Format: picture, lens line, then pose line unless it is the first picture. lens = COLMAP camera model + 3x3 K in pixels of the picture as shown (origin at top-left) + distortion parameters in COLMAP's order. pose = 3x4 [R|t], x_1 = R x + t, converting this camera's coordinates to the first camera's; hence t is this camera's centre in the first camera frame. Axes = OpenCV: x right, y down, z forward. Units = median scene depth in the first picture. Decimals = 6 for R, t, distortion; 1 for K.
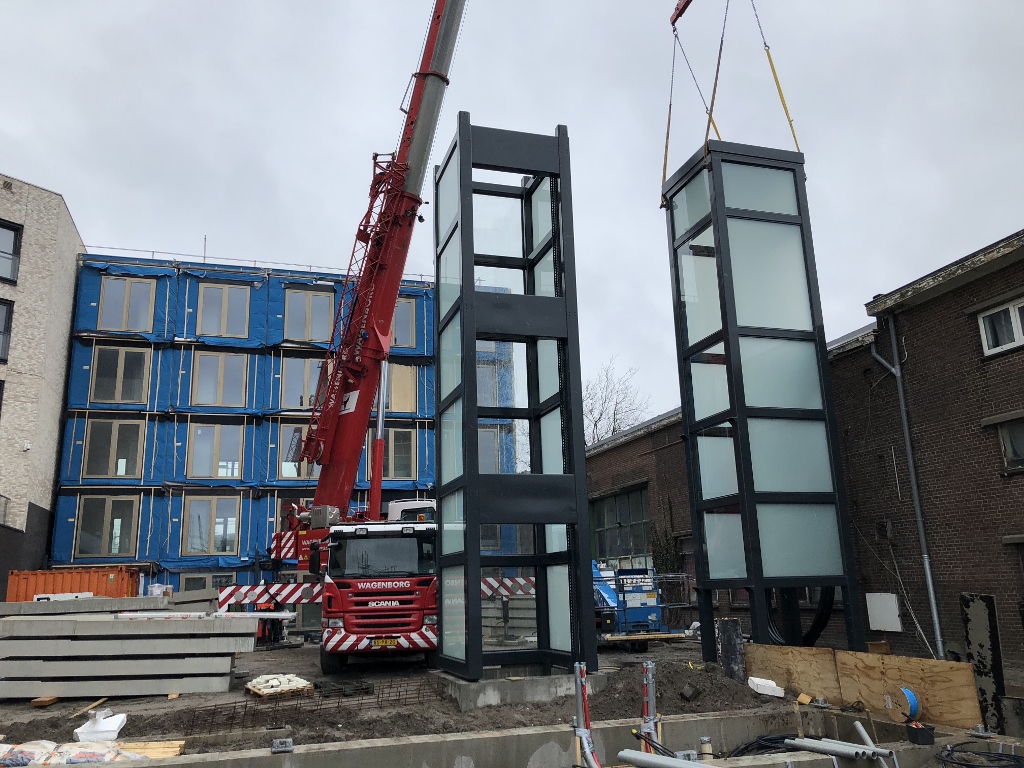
lens RADIAL K [[835.4, 0, 512.0], [0, 835.4, 384.0], [0, 0, 1]] dist [0.008129, 0.006758]
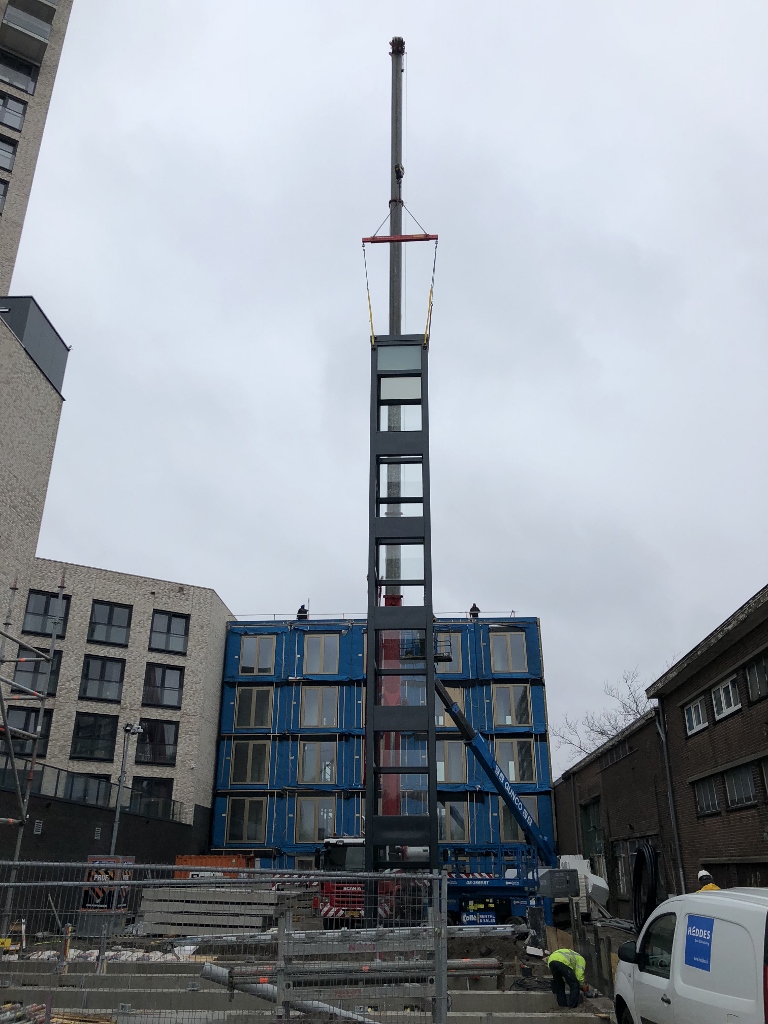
lens RADIAL K [[835.4, 0, 384.0], [0, 835.4, 512.0], [0, 0, 1]] dist [0.008129, 0.006758]
pose [[0.937121, -0.109812, -0.331279, 0.252101], [0.056249, 0.984323, -0.167166, -0.090256], [0.344442, 0.138021, 0.928606, -0.293789]]
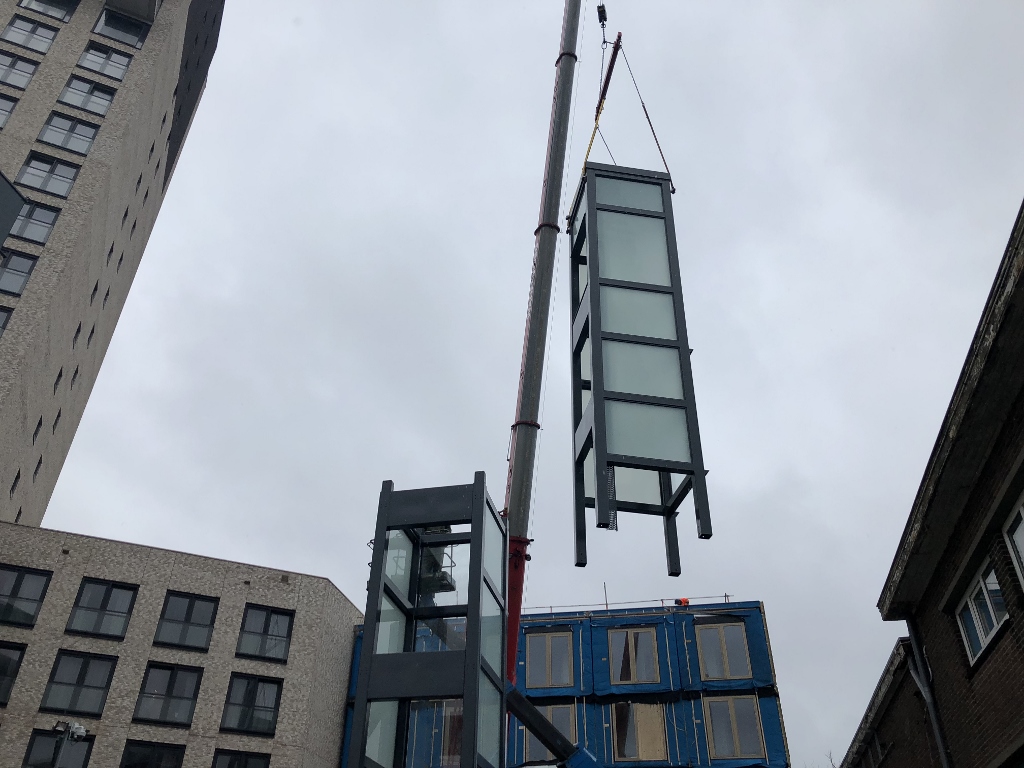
lens RADIAL K [[853.8, 0, 492.7], [0, 853.8, 385.5], [0, 0, 1]] dist [-0.035831, 0.129470]
pose [[0.862070, -0.250381, -0.440619, 0.252139], [0.074041, 0.922327, -0.379250, -0.003184], [0.501352, 0.294316, 0.813649, 0.054432]]
